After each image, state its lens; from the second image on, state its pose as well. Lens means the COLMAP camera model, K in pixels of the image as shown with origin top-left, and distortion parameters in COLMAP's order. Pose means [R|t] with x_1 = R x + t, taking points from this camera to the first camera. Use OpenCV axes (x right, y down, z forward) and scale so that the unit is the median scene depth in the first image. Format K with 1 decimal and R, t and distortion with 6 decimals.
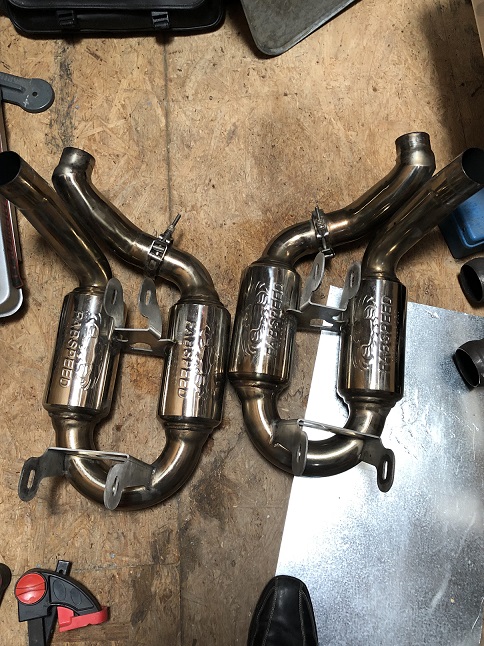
lens RADIAL K [[604.9, 0, 242.8], [0, 604.9, 321.3], [0, 0, 1]] dist [0.050409, 0.000000]
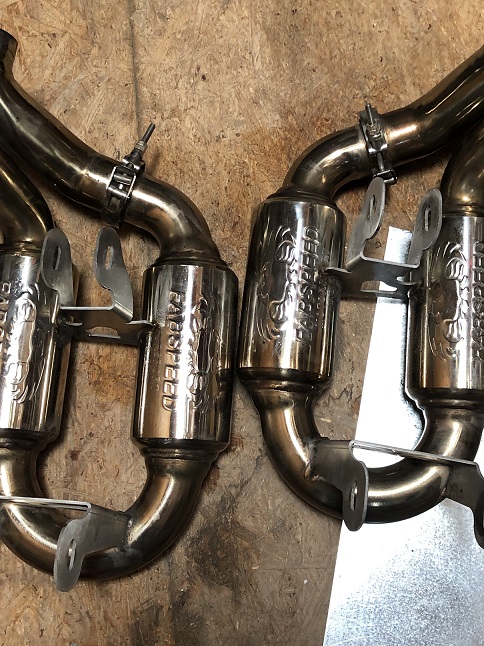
lens RADIAL K [[821.4, 0, 241.9], [0, 821.4, 324.1], [0, 0, 1]] dist [0.020267, 0.000000]
pose [[0.999444, -0.032802, -0.006007, -0.012581], [0.033148, 0.996903, 0.071314, -0.025007], [0.003649, -0.071474, 0.997436, 0.120822]]
